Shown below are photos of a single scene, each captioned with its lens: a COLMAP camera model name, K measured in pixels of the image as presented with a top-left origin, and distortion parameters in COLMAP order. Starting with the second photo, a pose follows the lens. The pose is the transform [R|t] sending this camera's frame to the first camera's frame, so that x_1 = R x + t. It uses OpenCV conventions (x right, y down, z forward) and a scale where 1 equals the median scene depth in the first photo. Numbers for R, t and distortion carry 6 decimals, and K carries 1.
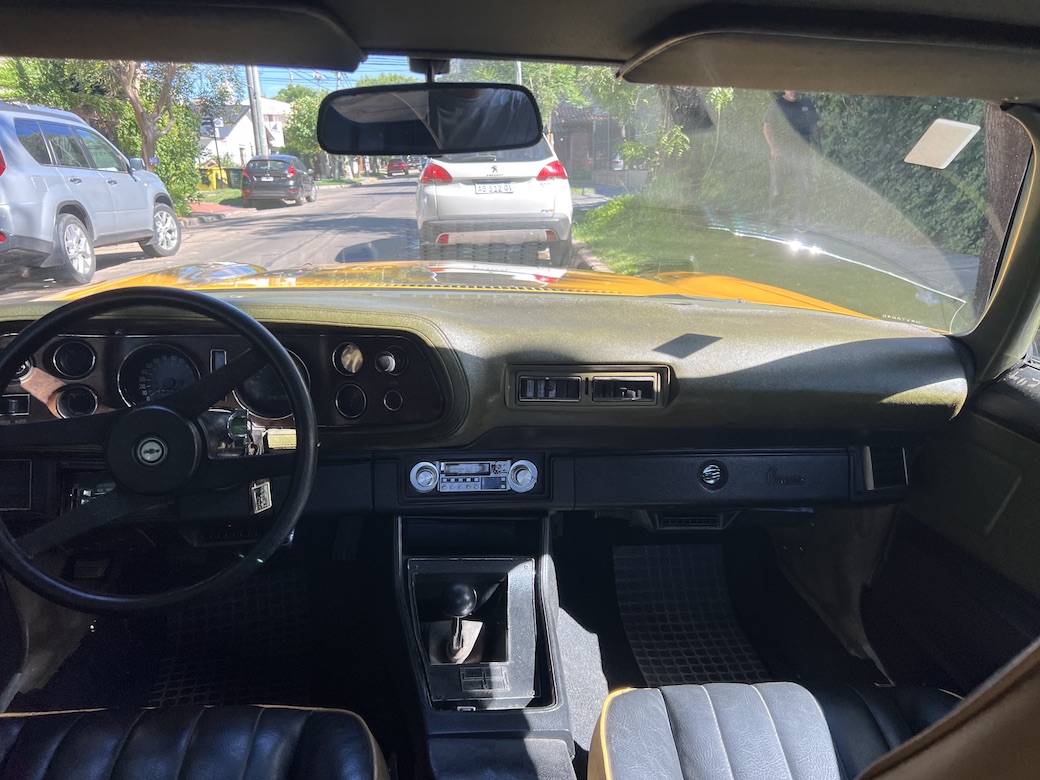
lens RADIAL K [[771.9, 0, 528.1], [0, 771.9, 388.8], [0, 0, 1]] dist [0.062572, -0.076458]
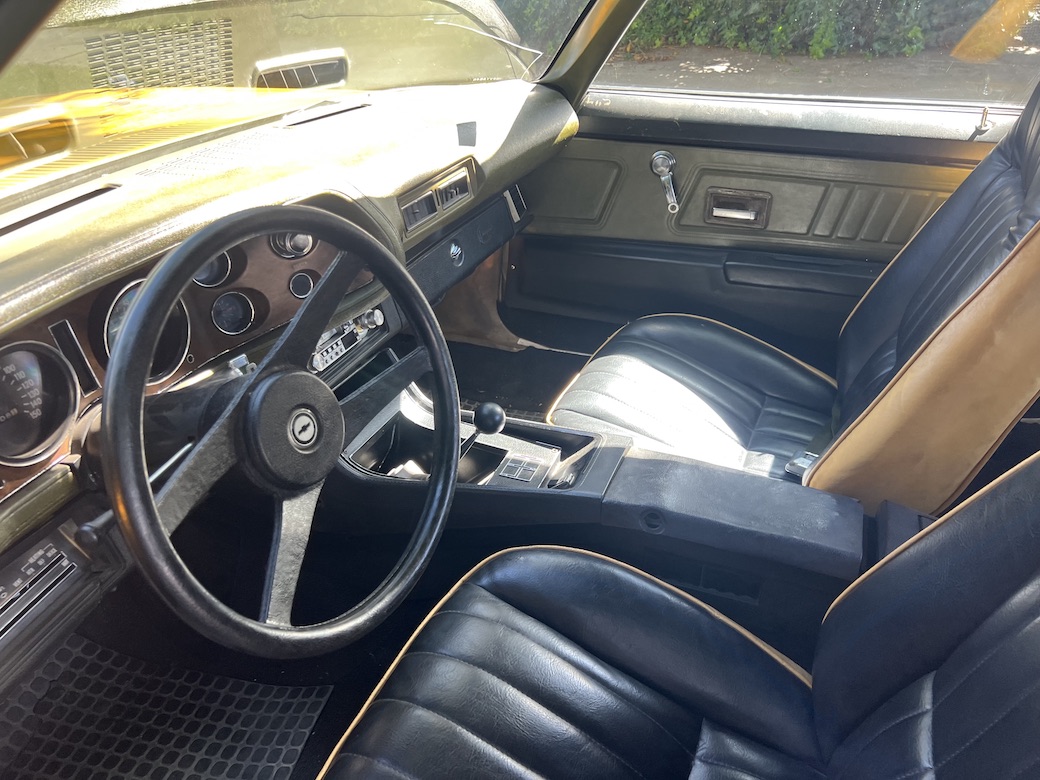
lens RADIAL K [[791.5, 0, 525.4], [0, 791.5, 391.9], [0, 0, 1]] dist [0.003279, 0.008277]
pose [[0.478915, -0.484007, 0.732378, -0.684451], [0.277947, 0.874957, 0.396479, -0.145299], [-0.832698, 0.013682, 0.553559, 0.289916]]
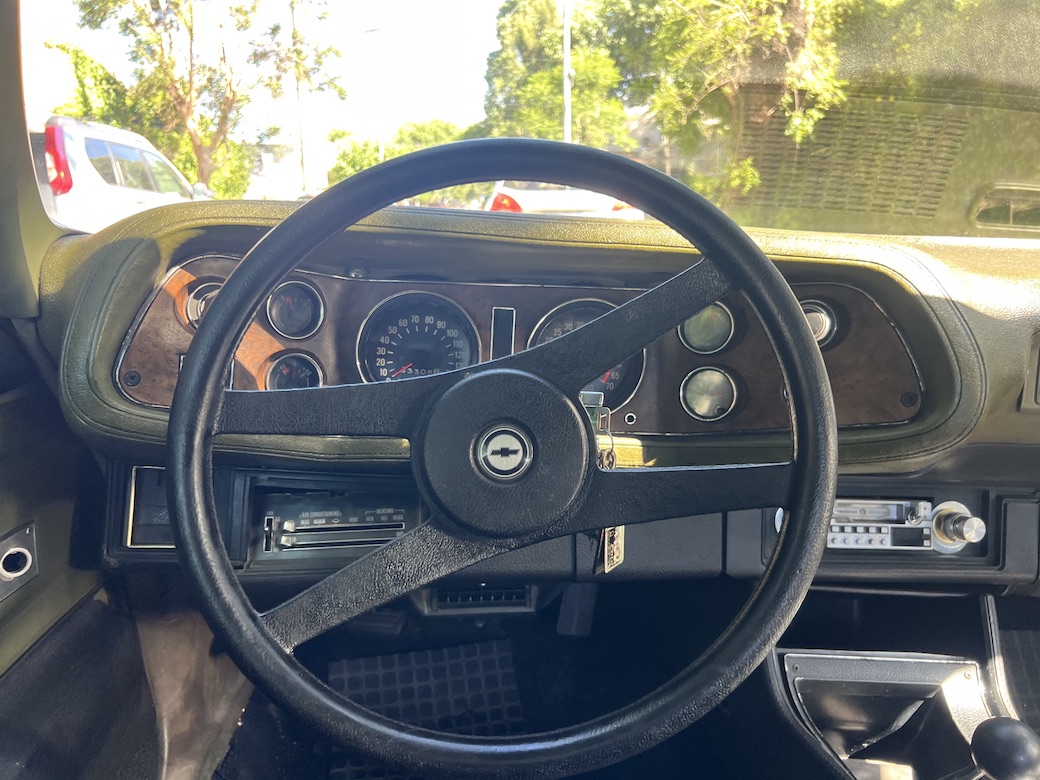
lens RADIAL K [[789.1, 0, 516.7], [0, 789.1, 392.7], [0, 0, 1]] dist [0.037165, -0.051581]
pose [[0.997992, 0.028395, -0.056611, -0.329204], [-0.031260, 0.998240, -0.050391, 0.049030], [0.055081, 0.052060, 0.997124, 0.342793]]
